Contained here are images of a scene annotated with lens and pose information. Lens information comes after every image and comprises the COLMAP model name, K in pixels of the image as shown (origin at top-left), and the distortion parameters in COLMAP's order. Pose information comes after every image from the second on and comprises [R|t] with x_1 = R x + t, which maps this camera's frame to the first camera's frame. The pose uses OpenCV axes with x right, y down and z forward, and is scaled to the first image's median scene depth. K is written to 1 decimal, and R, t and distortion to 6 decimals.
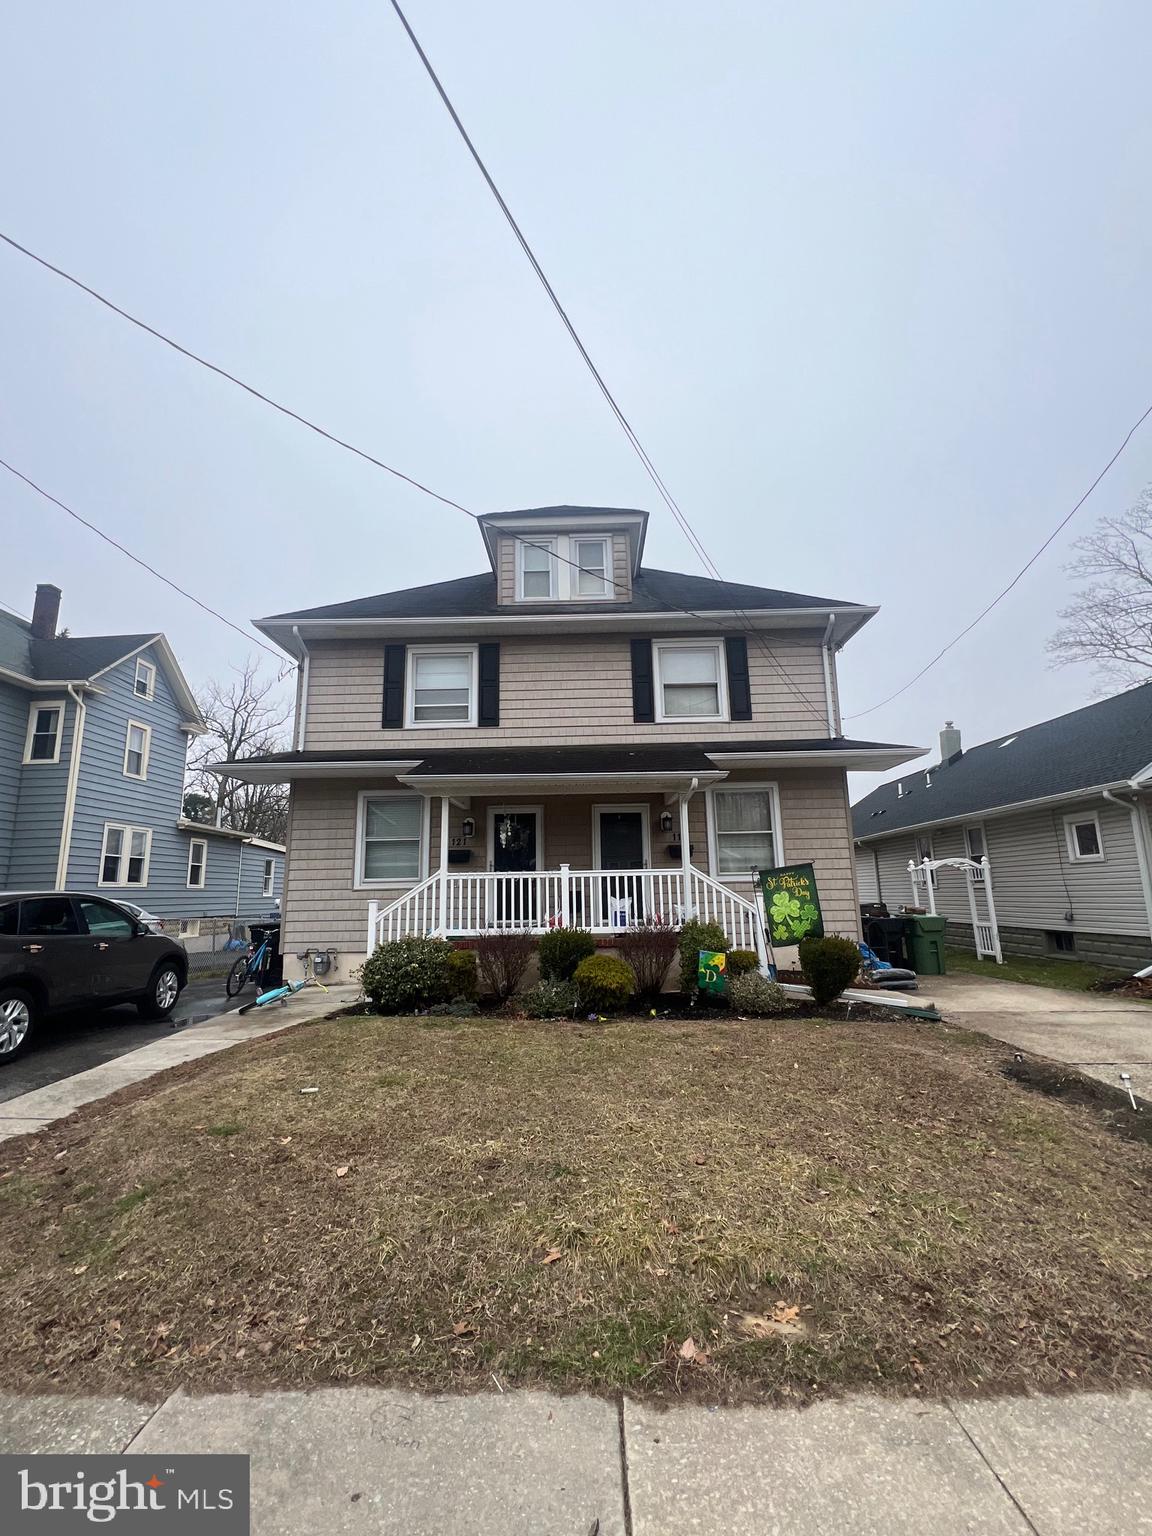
lens RADIAL K [[649.7, 0, 580.3], [0, 649.7, 763.7], [0, 0, 1]] dist [-0.002129, -0.000155]
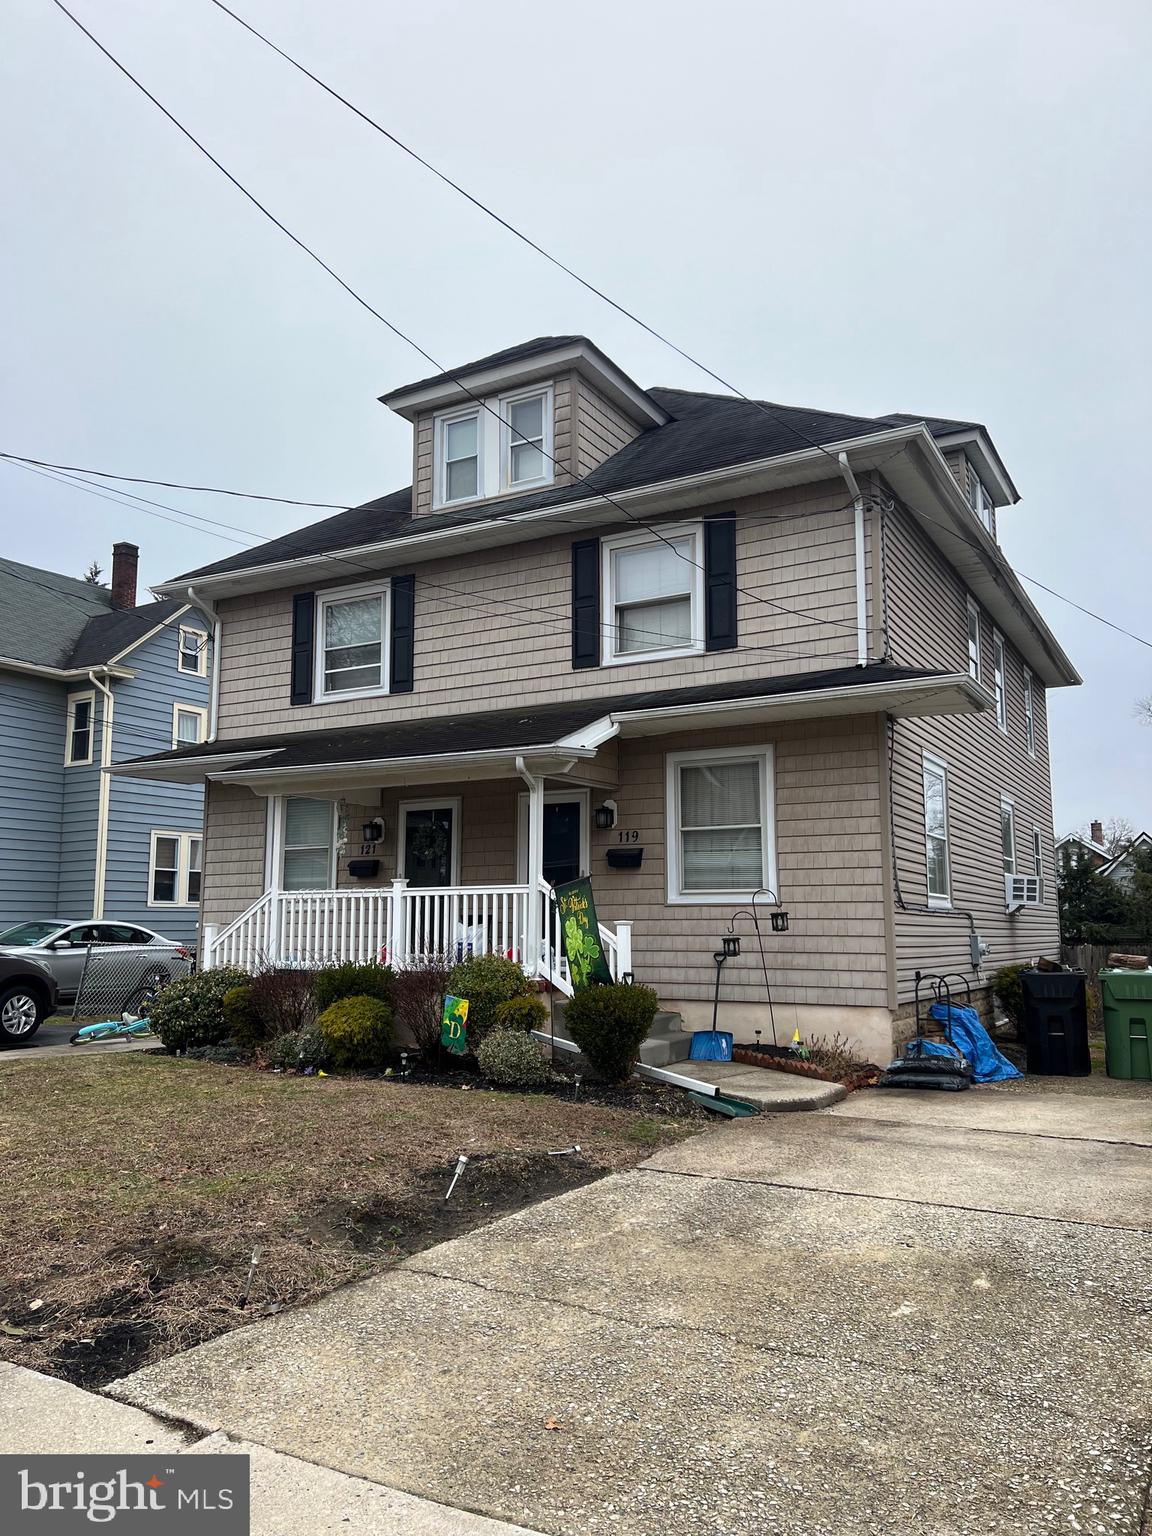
lens RADIAL K [[1127.4, 0, 576.0], [0, 1127.4, 768.0], [0, 0, 1]] dist [0.070141, -0.084841]
pose [[0.878398, -0.050184, -0.475288, 0.632219], [0.079011, 0.996036, 0.040856, -0.008453], [0.471354, -0.073441, 0.878881, -0.033911]]
